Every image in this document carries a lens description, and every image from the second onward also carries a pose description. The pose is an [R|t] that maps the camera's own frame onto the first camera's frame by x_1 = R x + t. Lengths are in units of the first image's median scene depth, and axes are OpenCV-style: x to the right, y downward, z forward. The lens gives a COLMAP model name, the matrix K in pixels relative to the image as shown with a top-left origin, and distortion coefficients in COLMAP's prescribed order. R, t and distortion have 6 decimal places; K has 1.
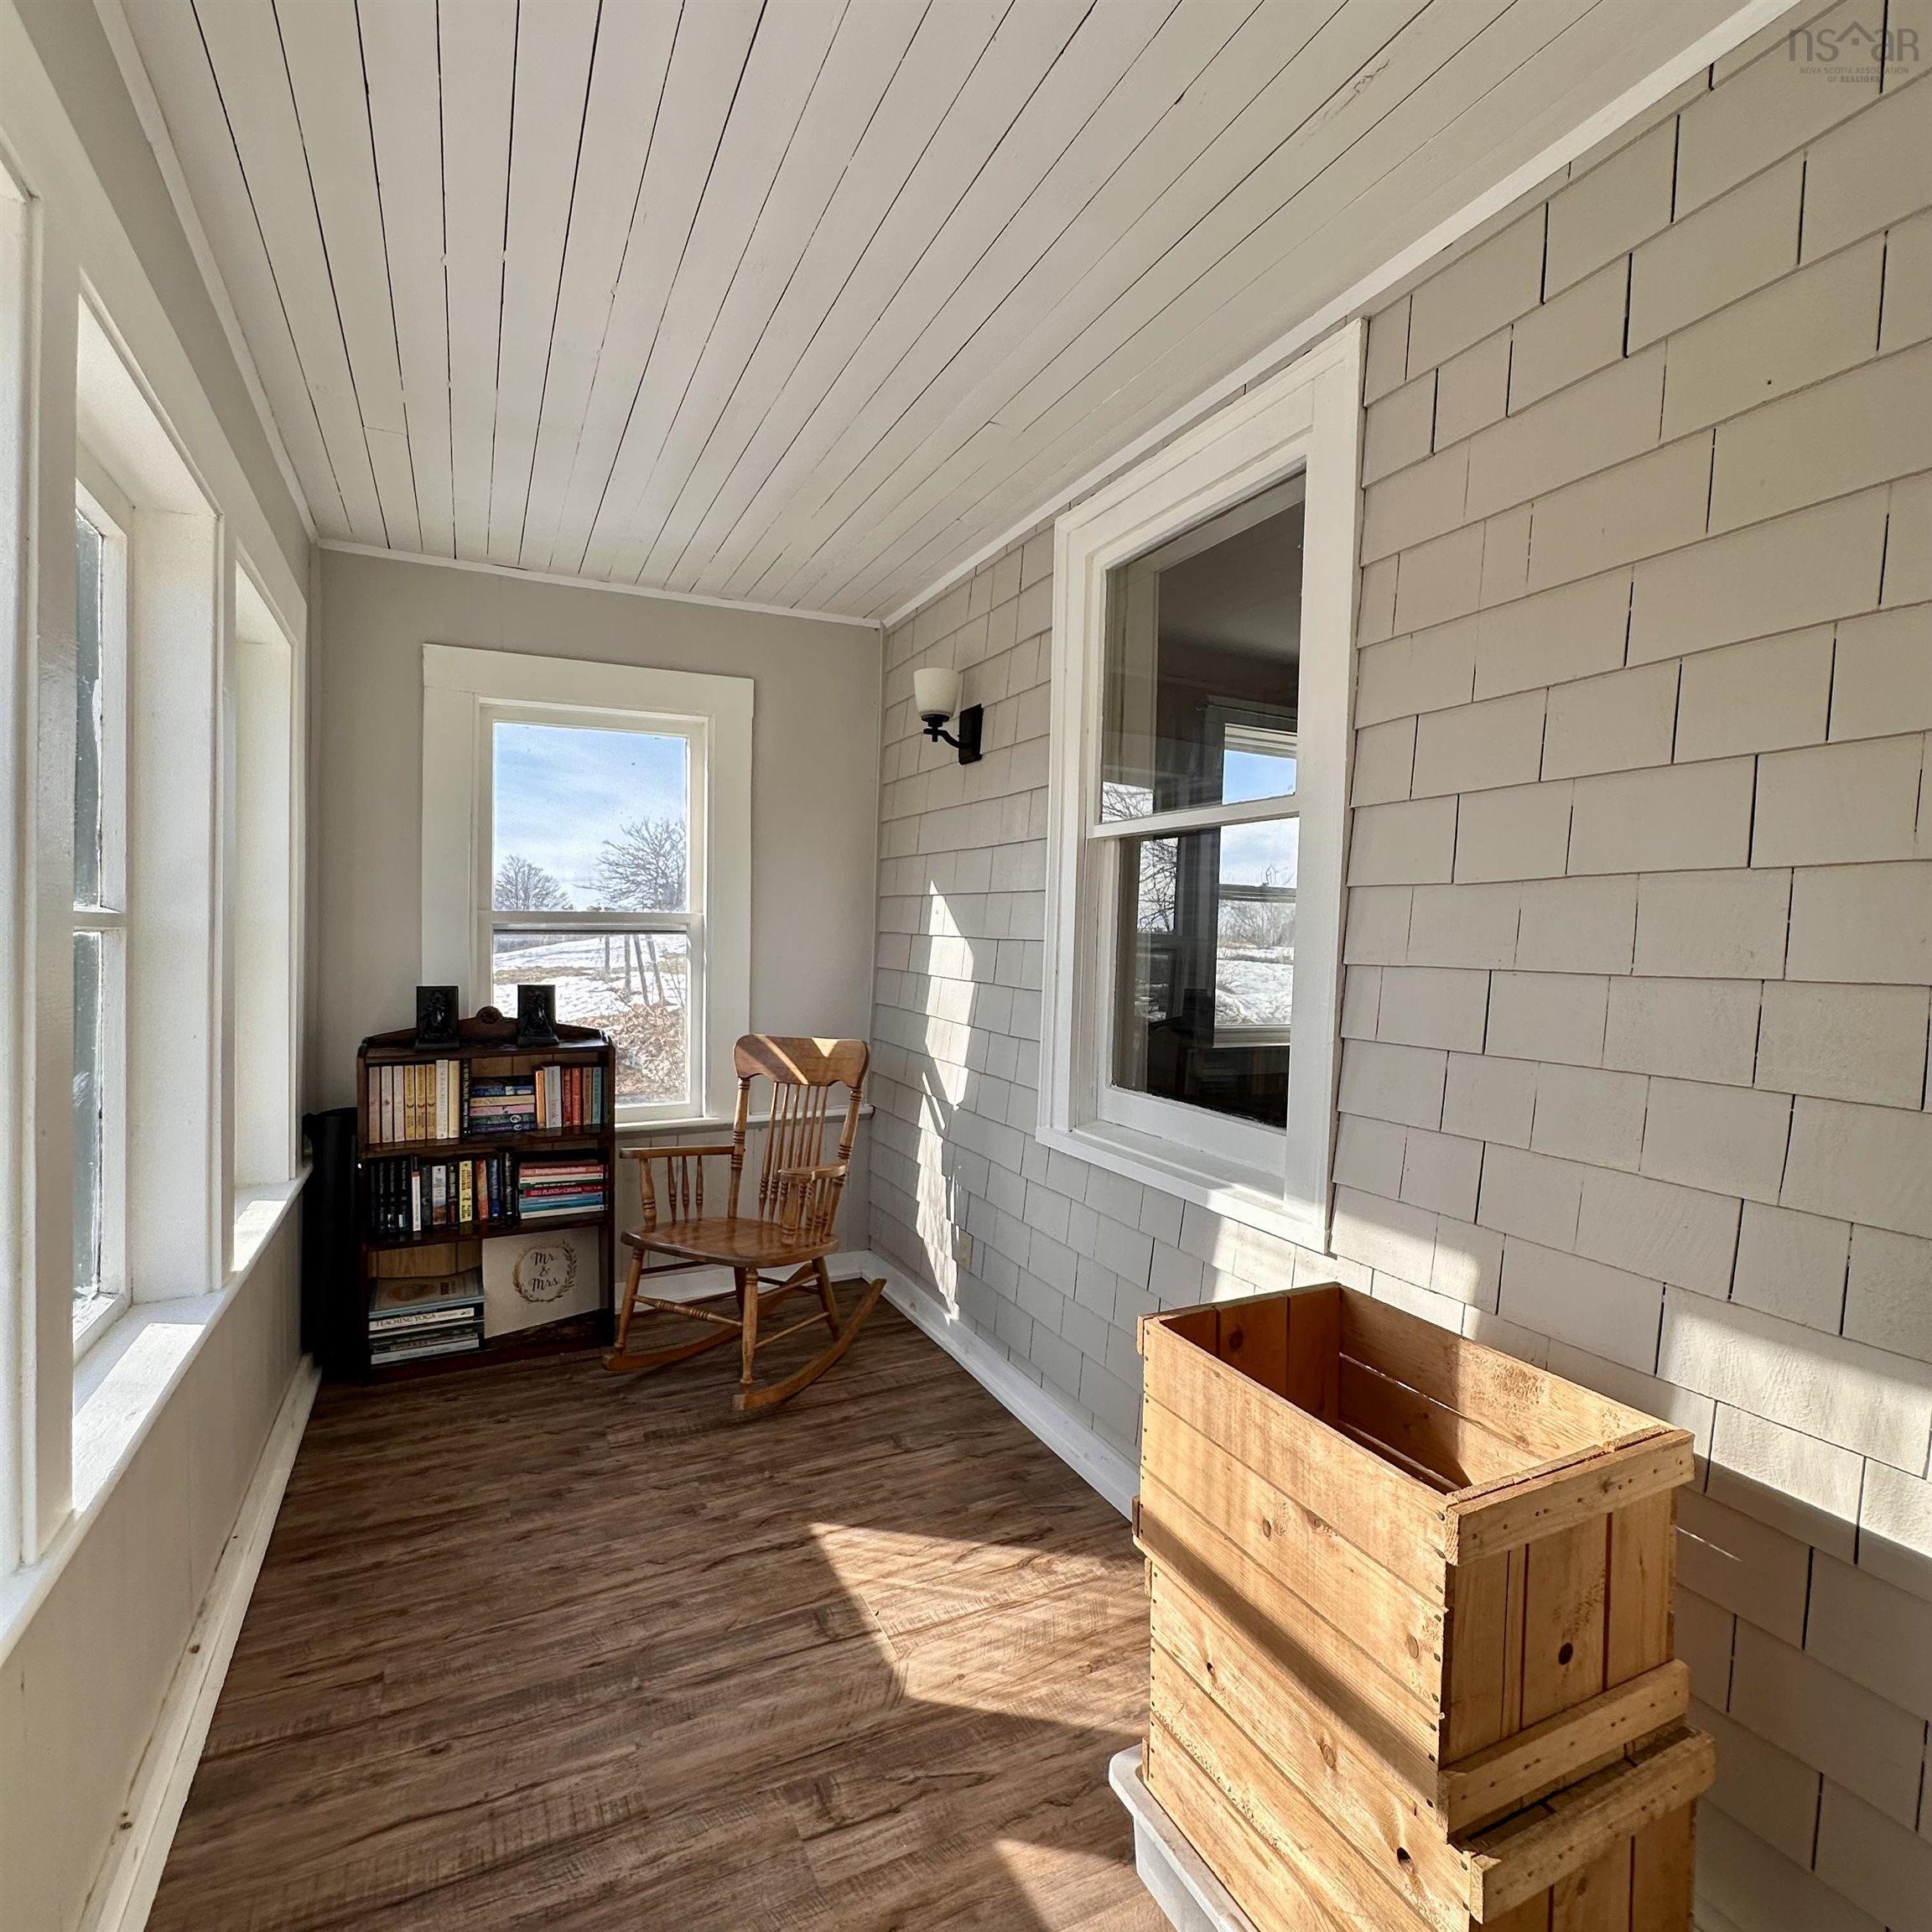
lens RADIAL K [[1025.0, 0, 961.1], [0, 1025.0, 964.6], [0, 0, 1]] dist [-0.003107, -0.000472]
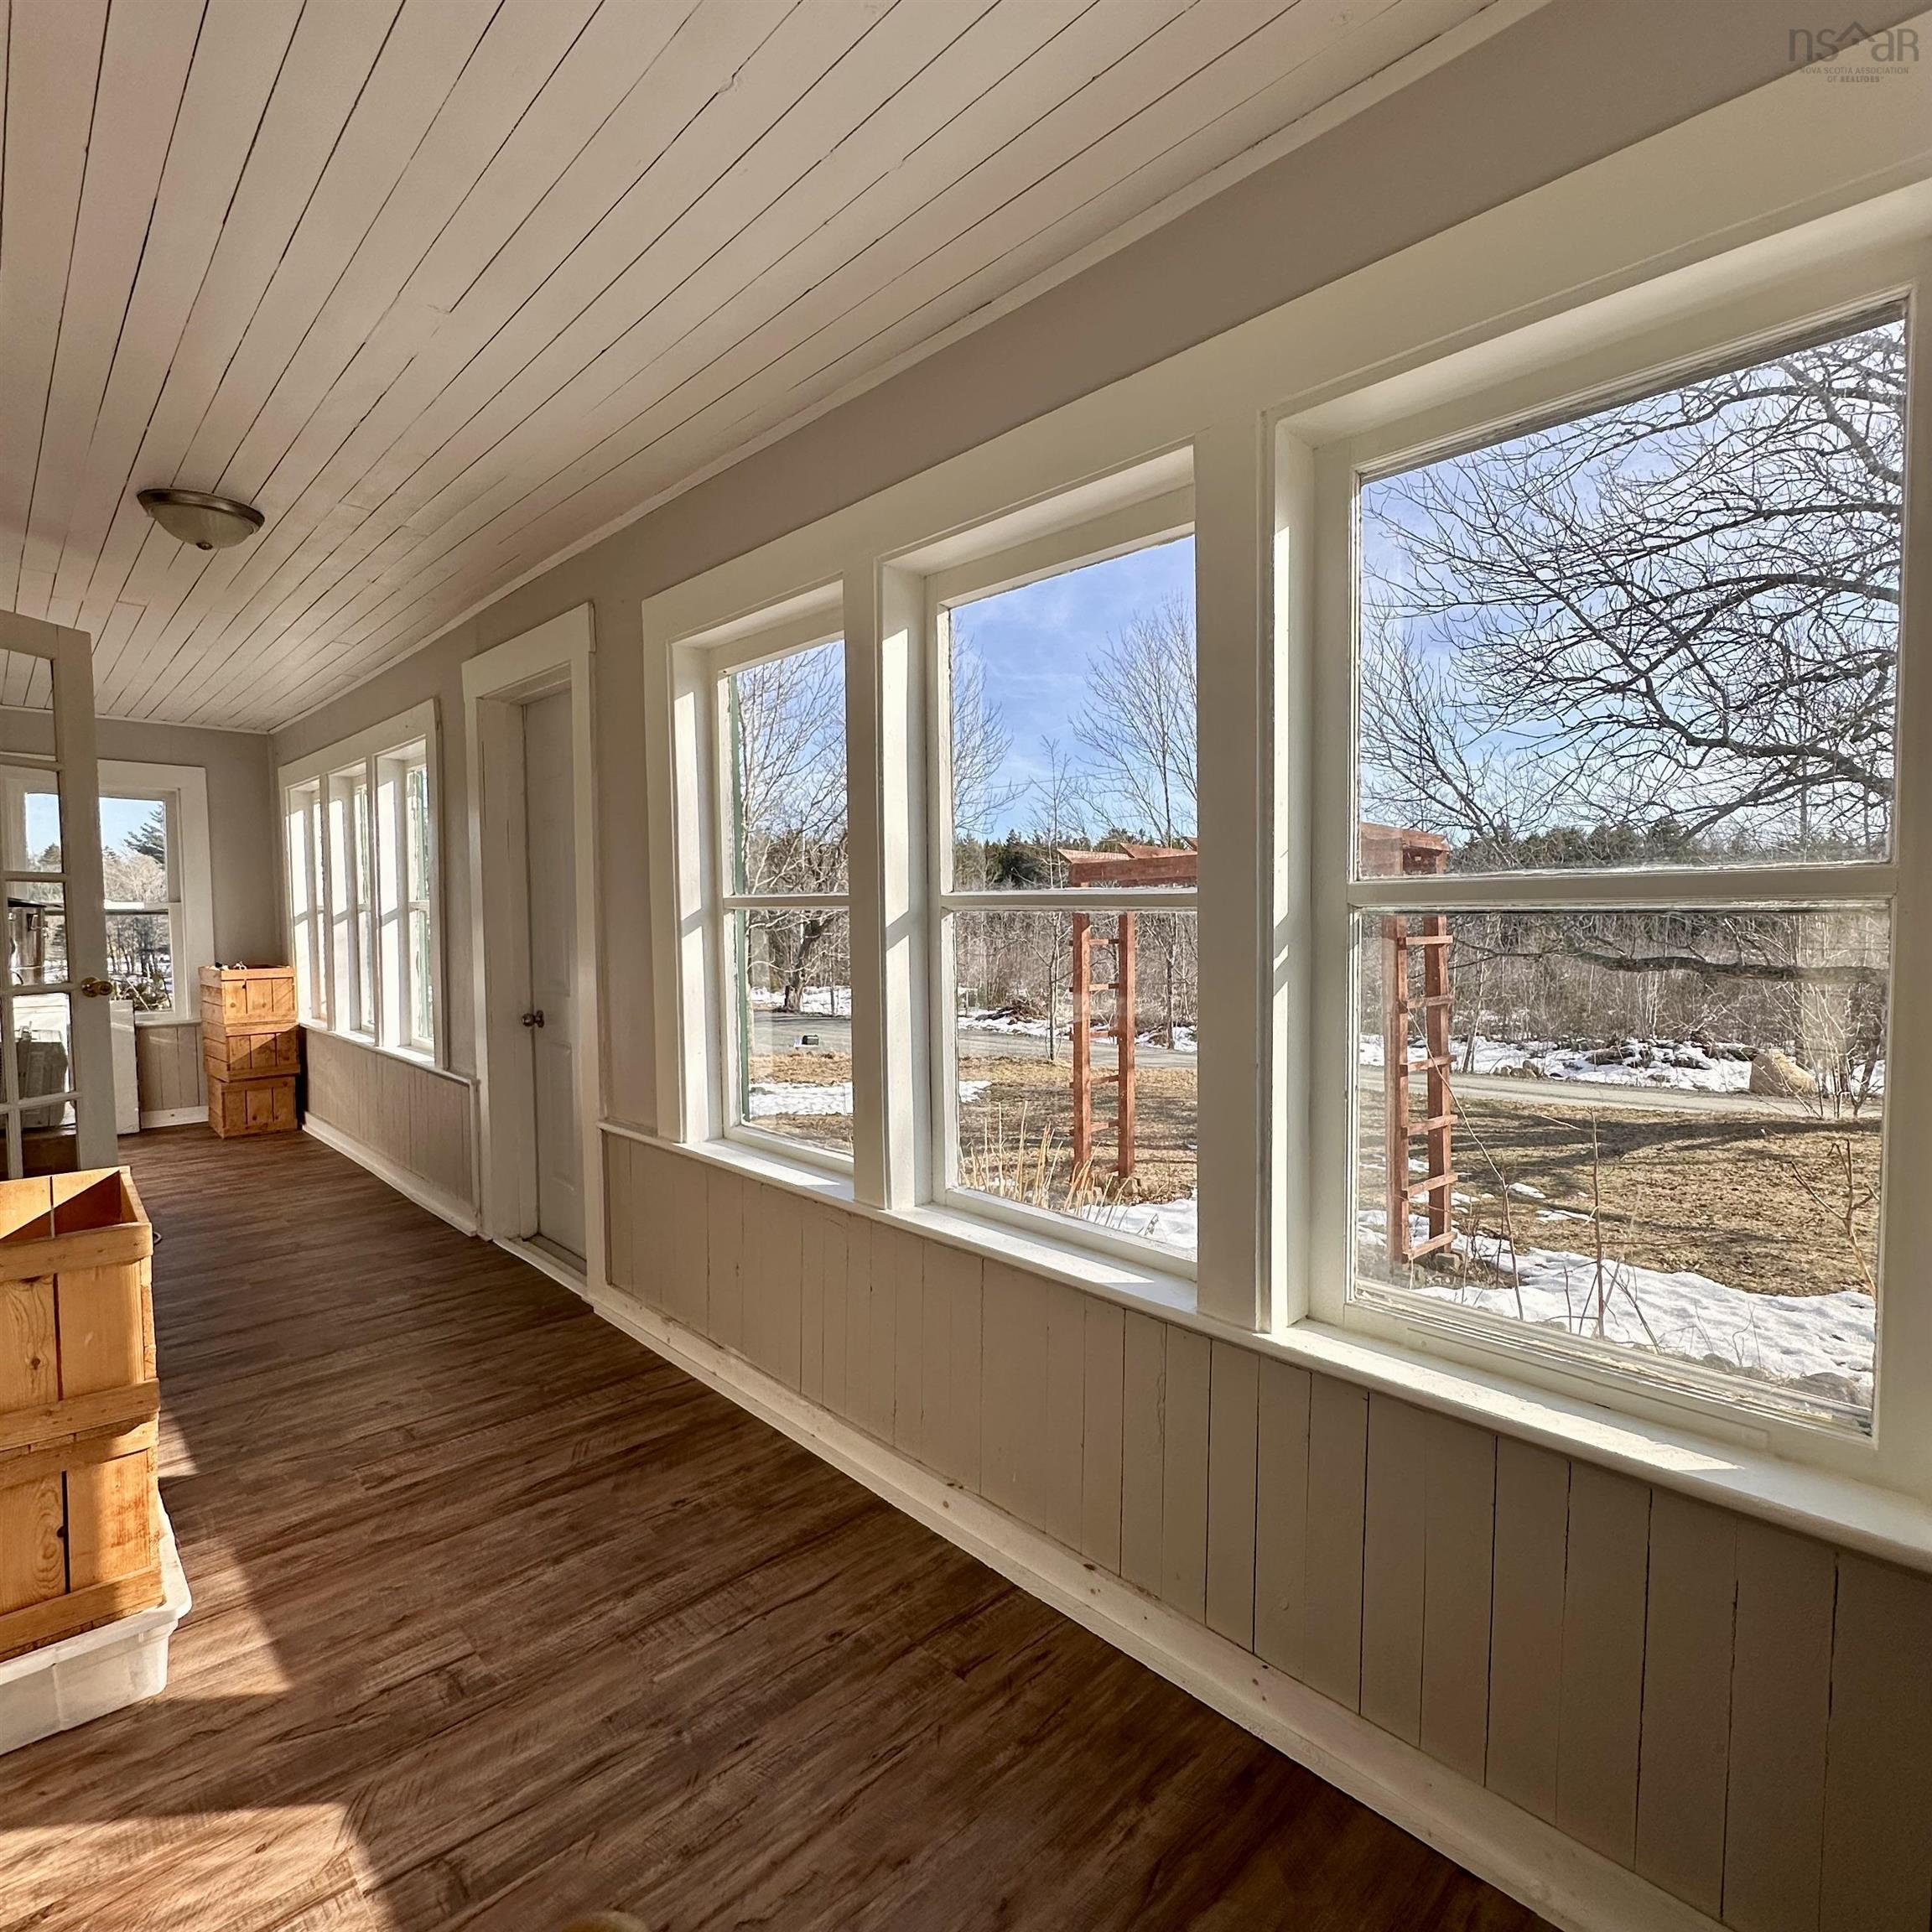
lens RADIAL K [[1025.0, 0, 972.8], [0, 1025.0, 963.2], [0, 0, 1]] dist [-0.003107, -0.000472]
pose [[-0.947141, 0.006906, -0.320744, -0.275474], [-0.020062, 0.996537, 0.080699, -0.055085], [0.320191, 0.082868, -0.943722, 1.886786]]
